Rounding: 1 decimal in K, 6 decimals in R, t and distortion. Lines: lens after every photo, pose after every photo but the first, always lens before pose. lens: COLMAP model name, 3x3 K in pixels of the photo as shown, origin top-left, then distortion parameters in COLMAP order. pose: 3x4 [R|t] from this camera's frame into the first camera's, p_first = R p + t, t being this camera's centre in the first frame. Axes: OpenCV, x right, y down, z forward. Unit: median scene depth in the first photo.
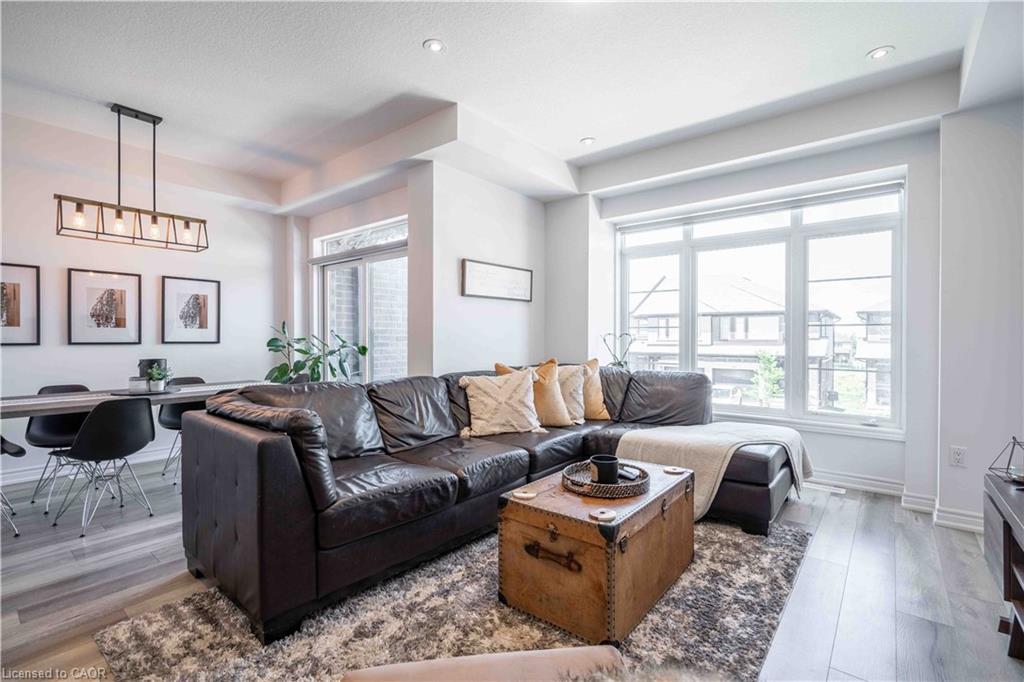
lens RADIAL K [[464.7, 0, 510.7], [0, 464.7, 339.8], [0, 0, 1]] dist [-0.000662, 0.000194]
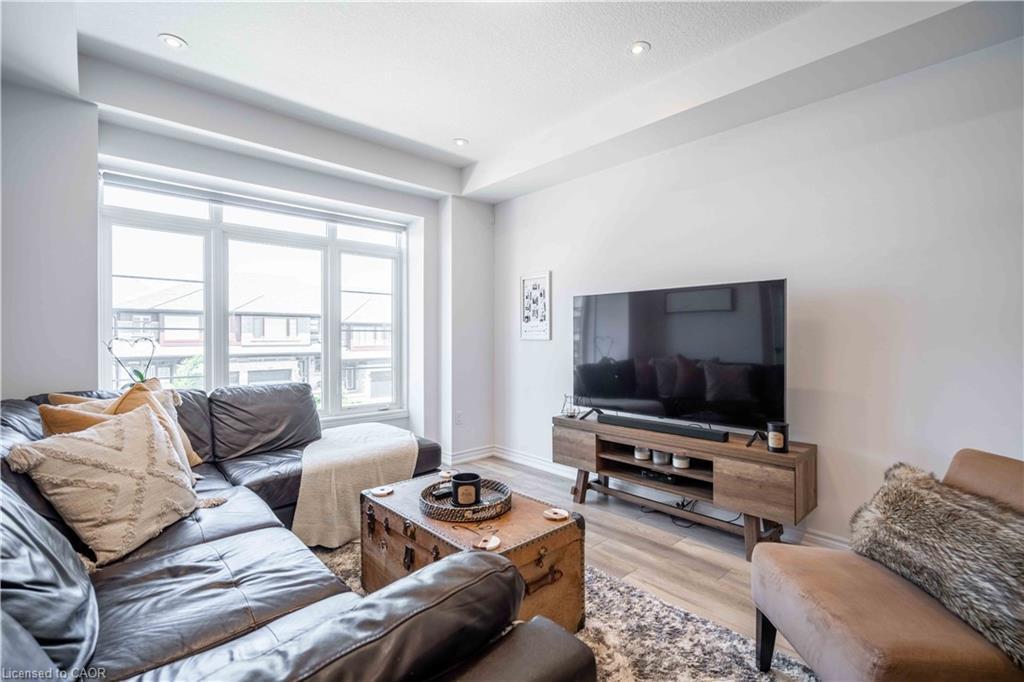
lens RADIAL K [[464.7, 0, 510.7], [0, 464.7, 339.8], [0, 0, 1]] dist [-0.000662, 0.000194]
pose [[0.137861, -0.009520, 0.990406, -0.432905], [0.002543, 0.999954, 0.009258, -0.019090], [-0.990448, 0.001242, 0.137879, 0.472191]]
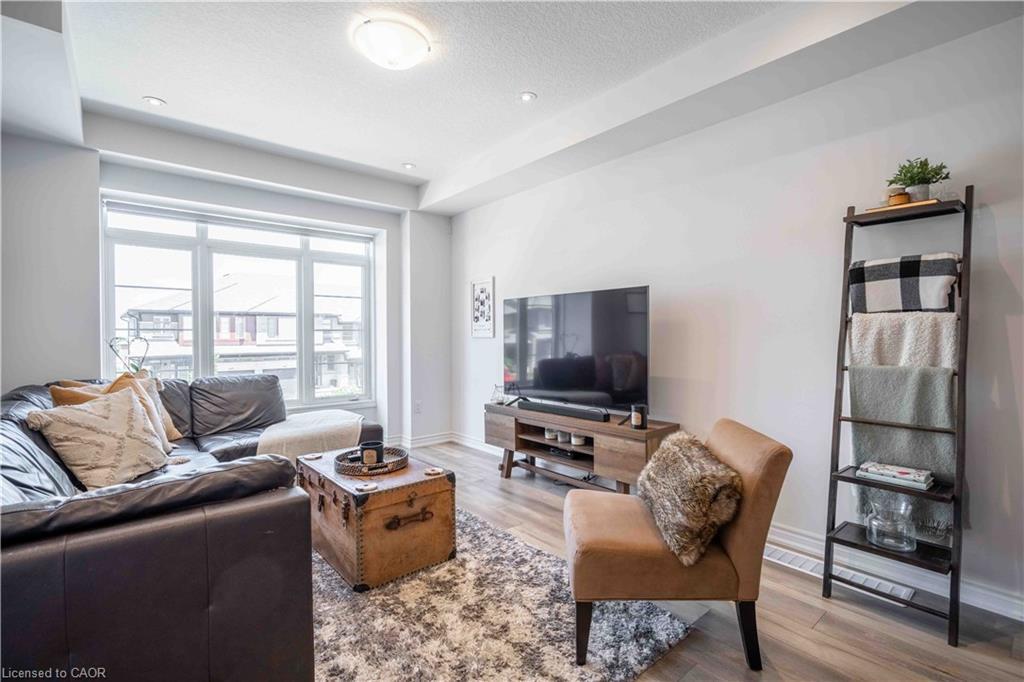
lens RADIAL K [[472.3, 0, 510.5], [0, 472.3, 340.0], [0, 0, 1]] dist [0.000643, 0.000436]
pose [[0.178938, -0.013886, 0.983762, -0.569095], [0.007294, 0.999892, 0.012787, -0.017626], [-0.983833, 0.004887, 0.179020, 0.256116]]
